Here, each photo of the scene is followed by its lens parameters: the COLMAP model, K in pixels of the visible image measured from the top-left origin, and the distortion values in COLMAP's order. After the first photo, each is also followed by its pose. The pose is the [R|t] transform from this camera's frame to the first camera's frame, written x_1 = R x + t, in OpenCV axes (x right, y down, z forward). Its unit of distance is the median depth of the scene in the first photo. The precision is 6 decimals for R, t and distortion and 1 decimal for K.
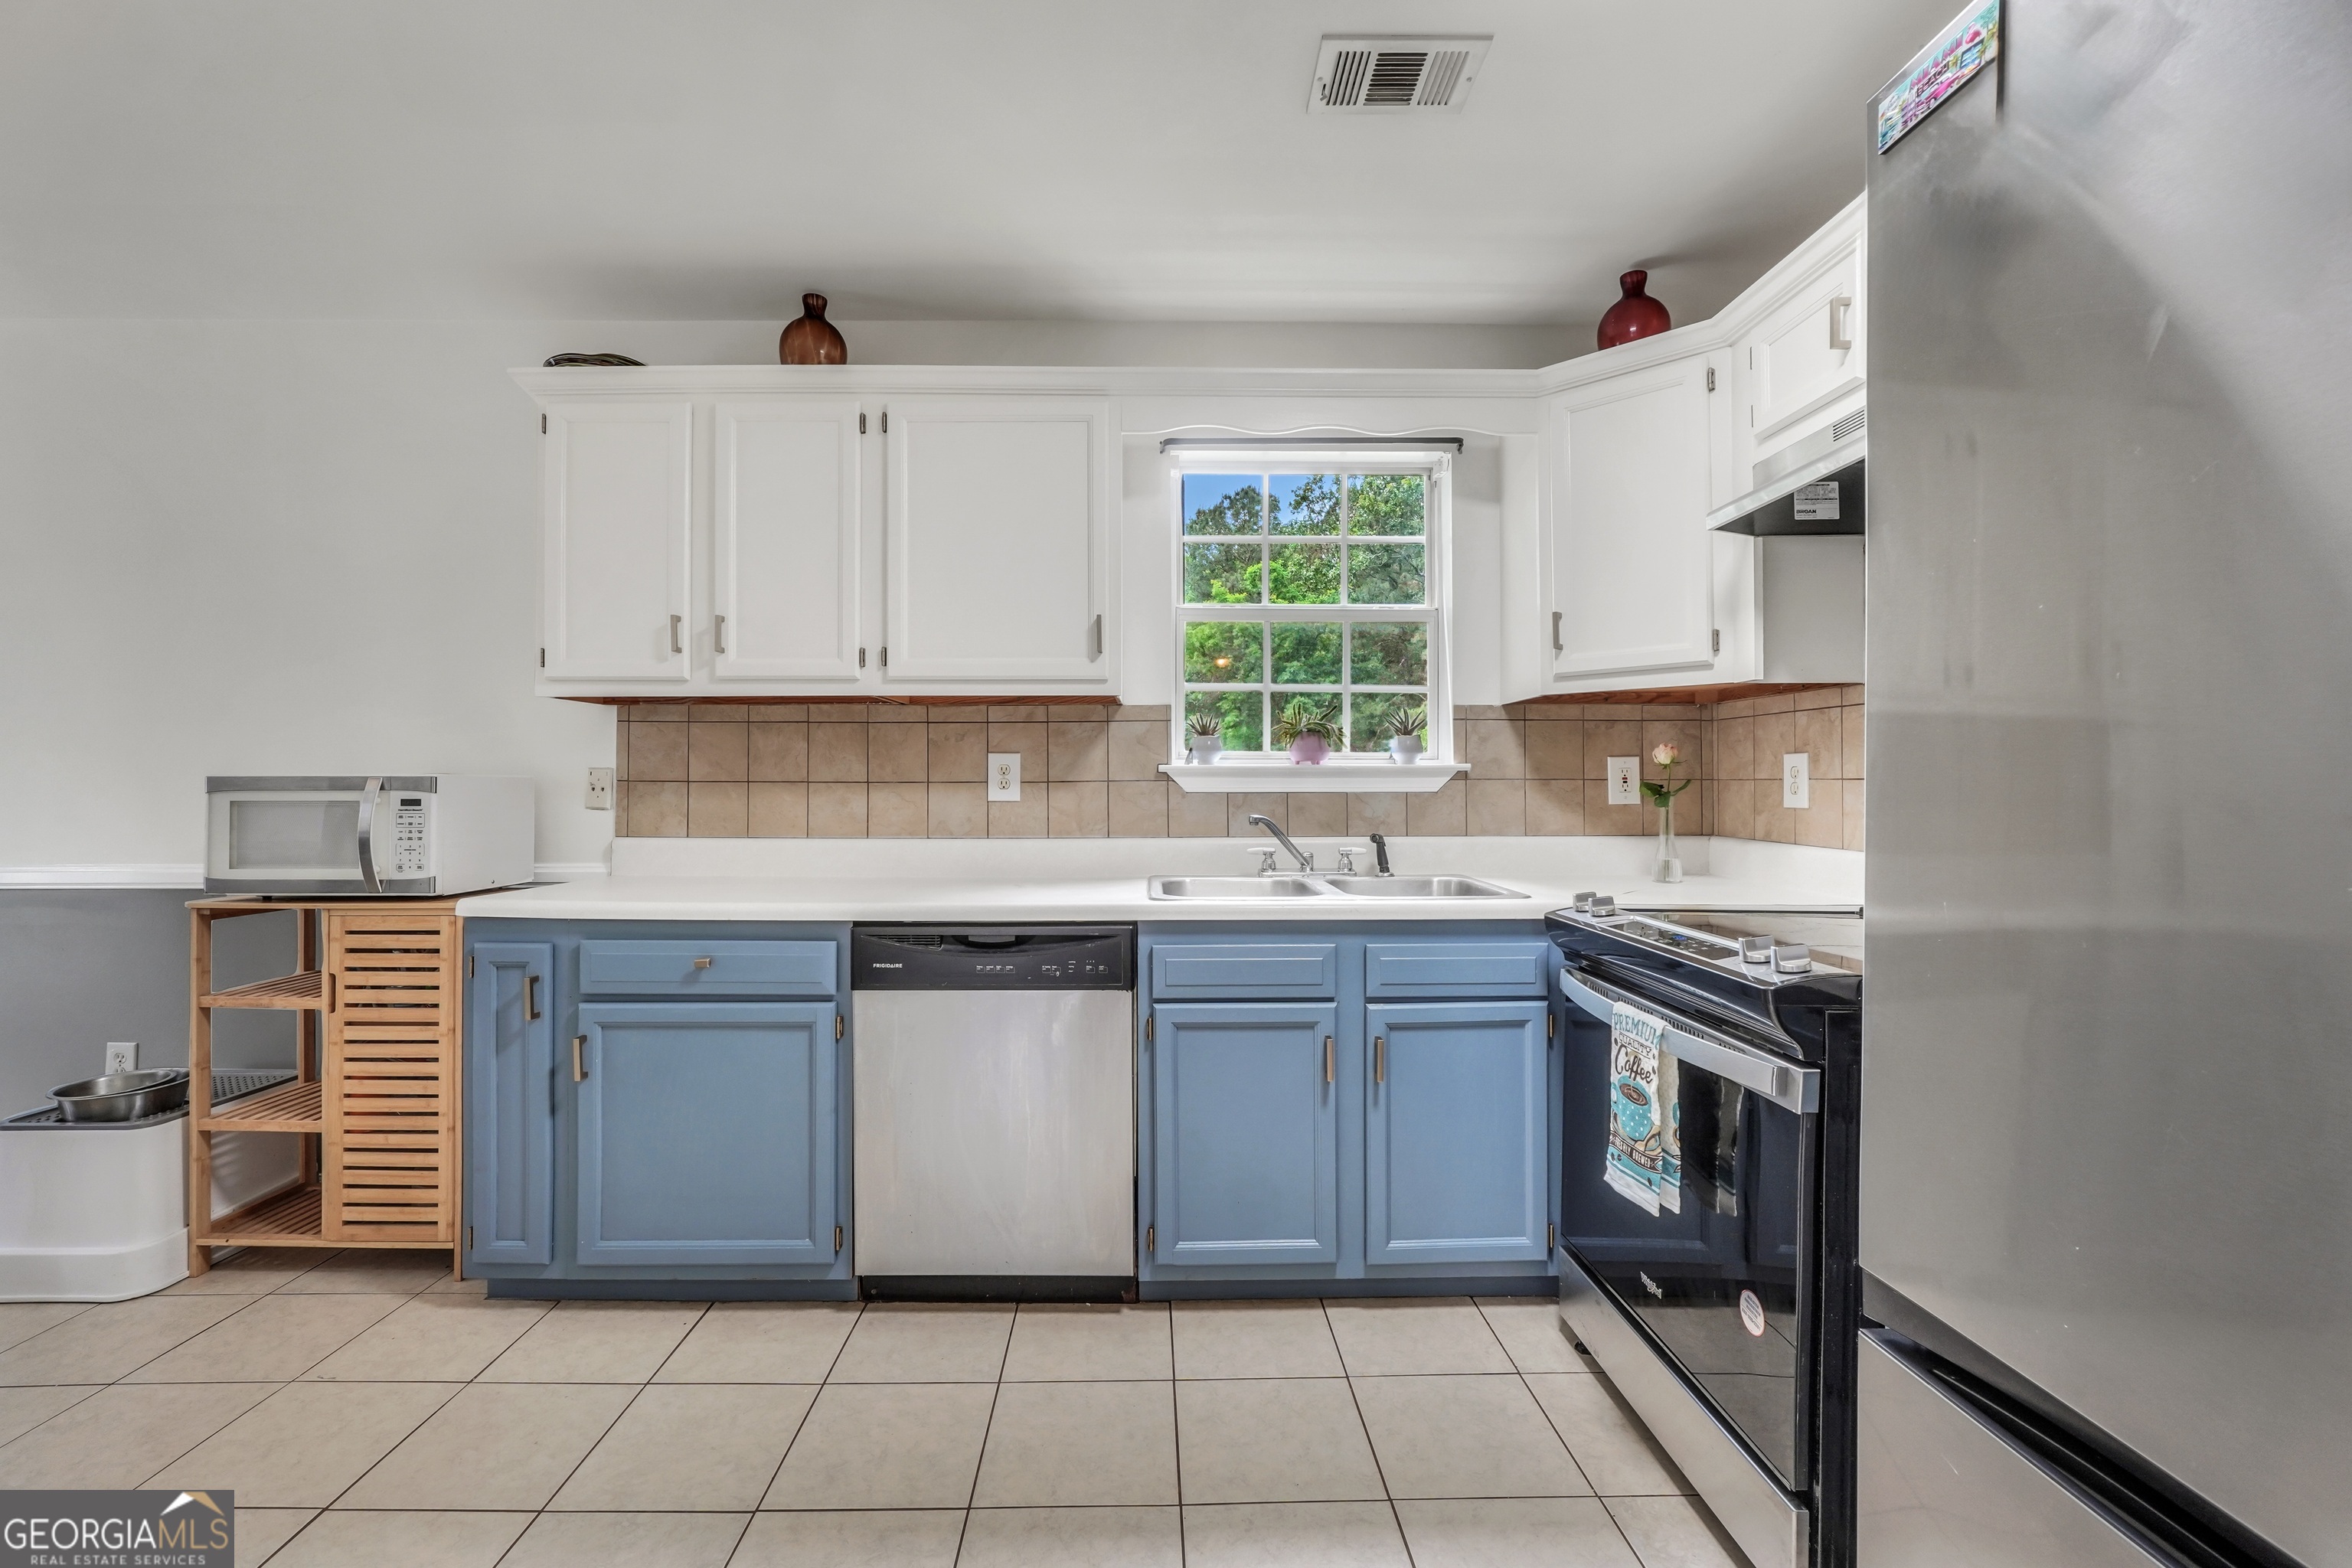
lens RADIAL K [[1035.6, 0, 1157.7], [0, 1035.6, 778.9], [0, 0, 1]] dist [-0.011573, 0.005836]
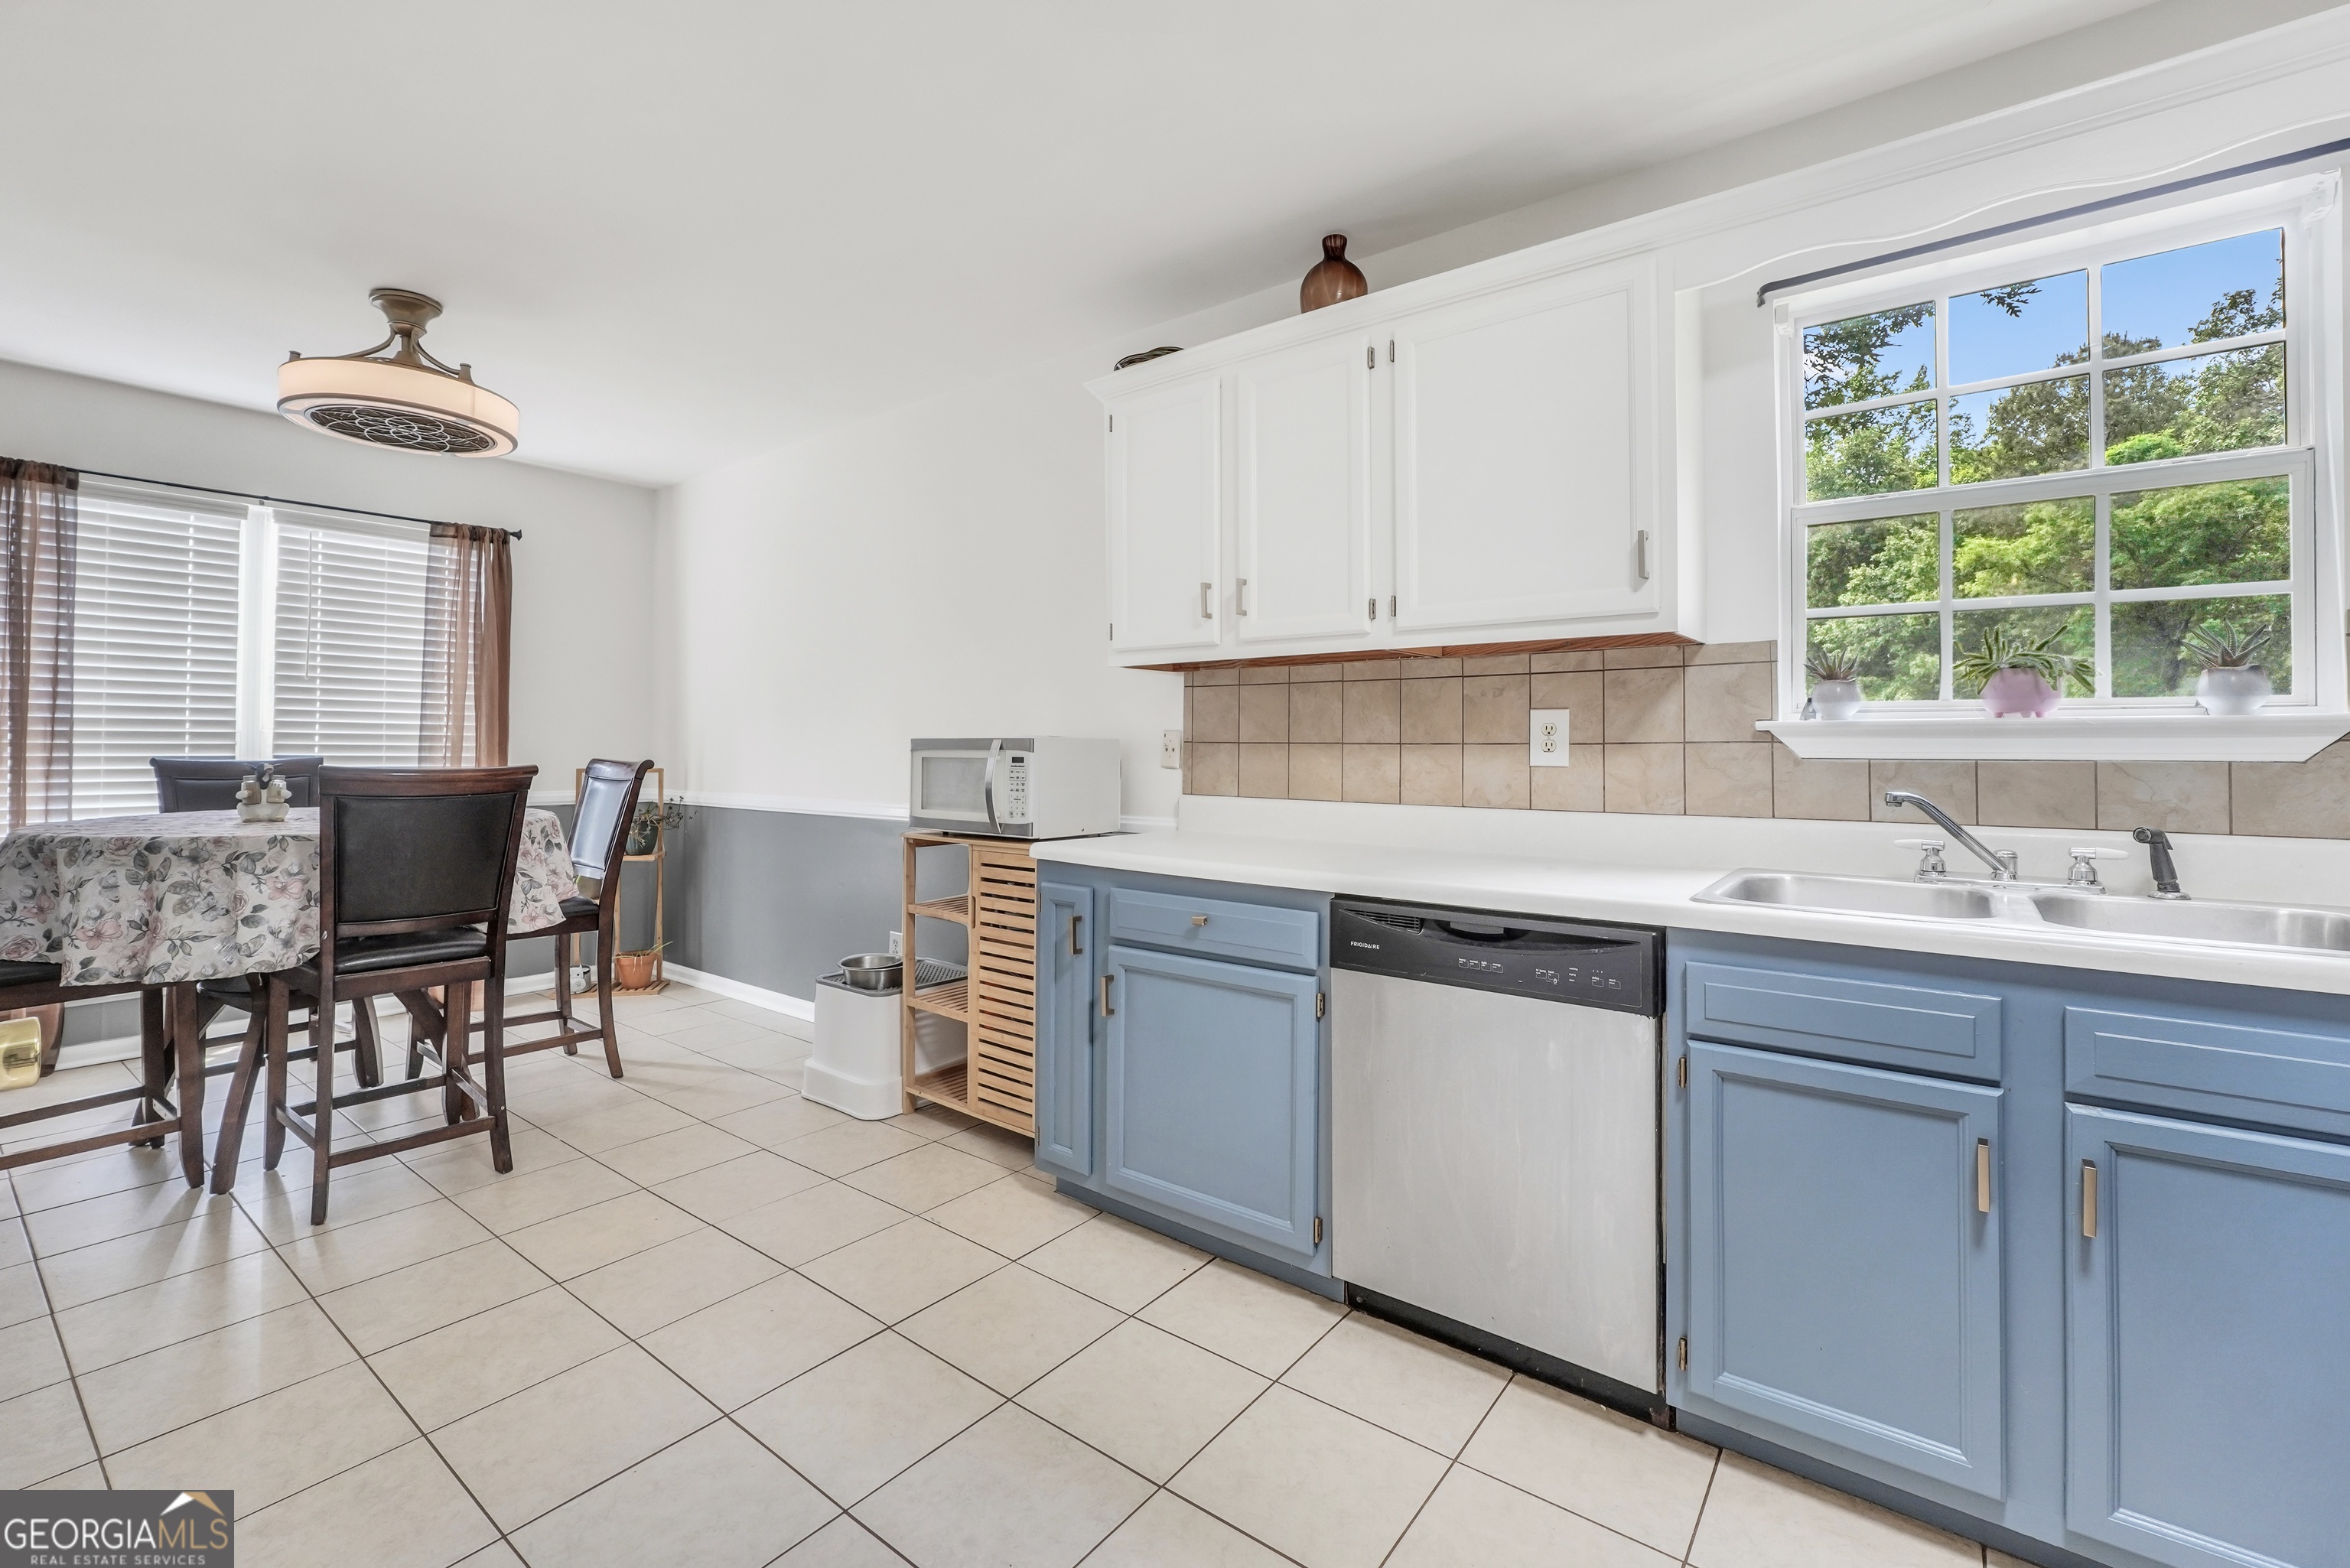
lens RADIAL K [[1034.6, 0, 1144.5], [0, 1034.6, 737.9], [0, 0, 1]] dist [-0.011573, 0.005836]
pose [[0.776507, -0.002099, -0.630105, 0.132484], [0.000359, 0.999996, -0.002889, 0.000590], [0.630109, 0.002017, 0.776504, 0.142966]]
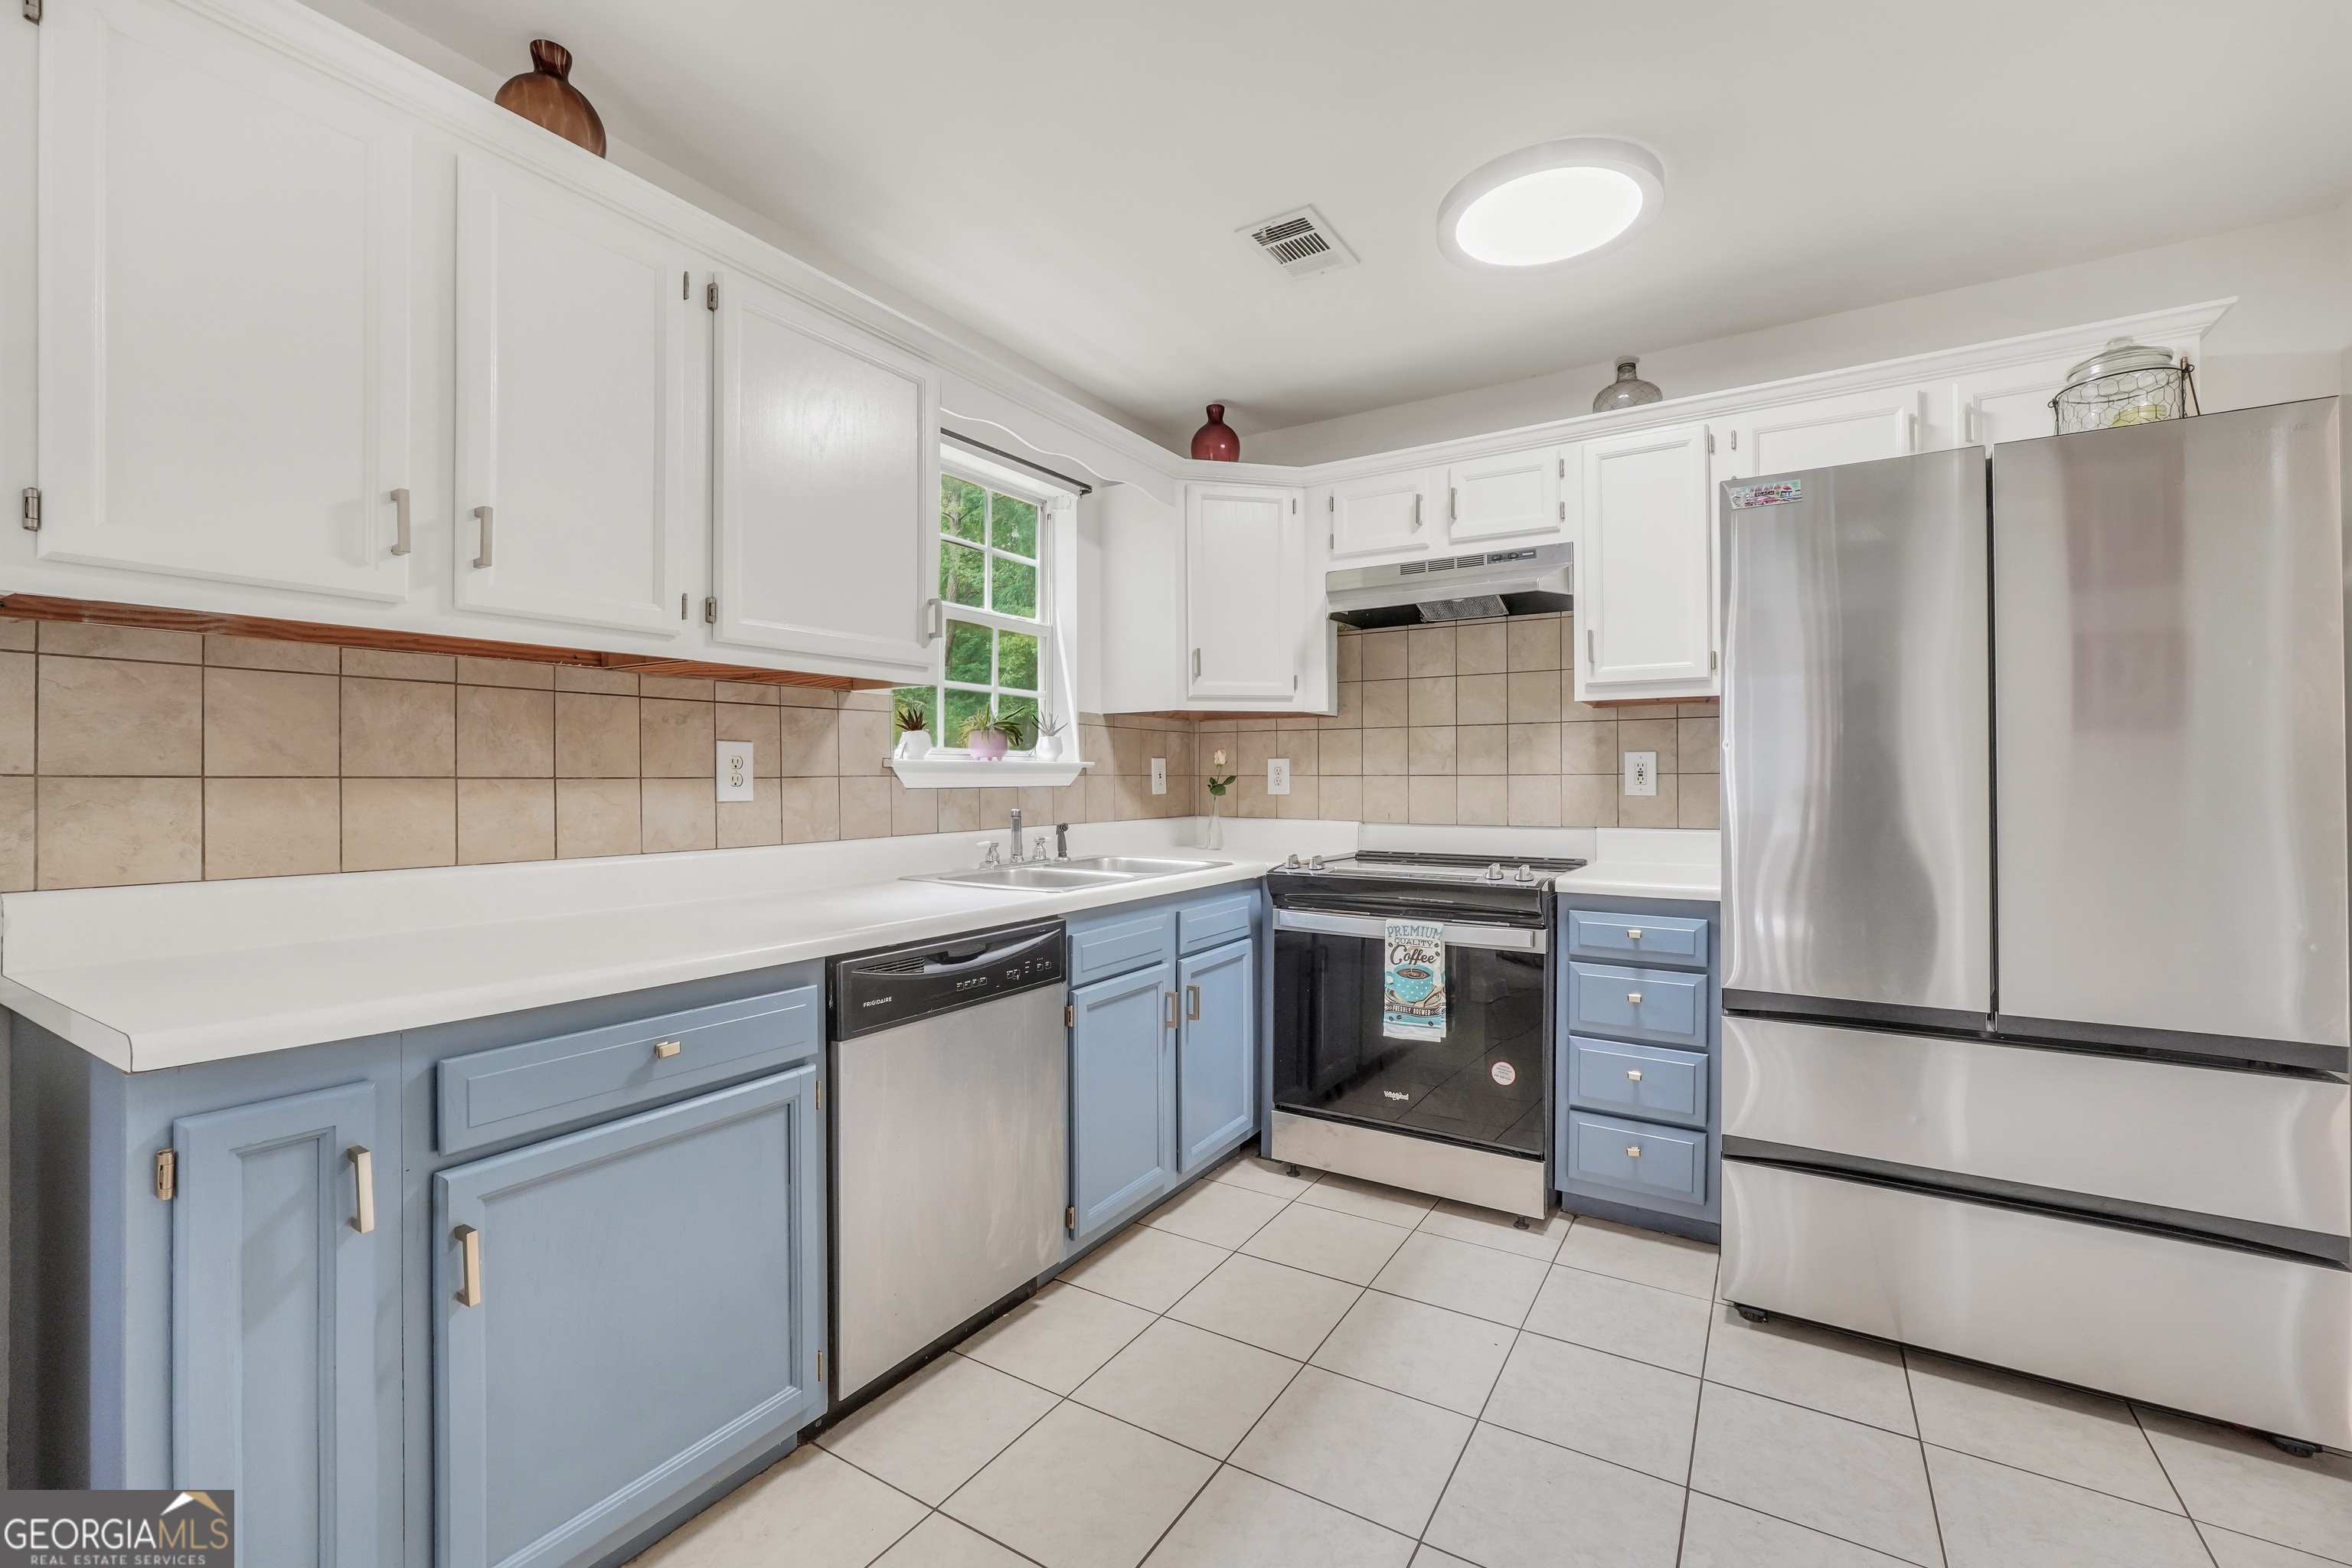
lens RADIAL K [[1035.6, 0, 1172.7], [0, 1035.6, 785.7], [0, 0, 1]] dist [-0.011573, 0.005836]
pose [[0.518610, -0.007550, 0.854978, -0.687750], [-0.002872, 0.999940, 0.010572, -0.000253], [-0.855006, -0.007938, 0.518557, 0.309472]]
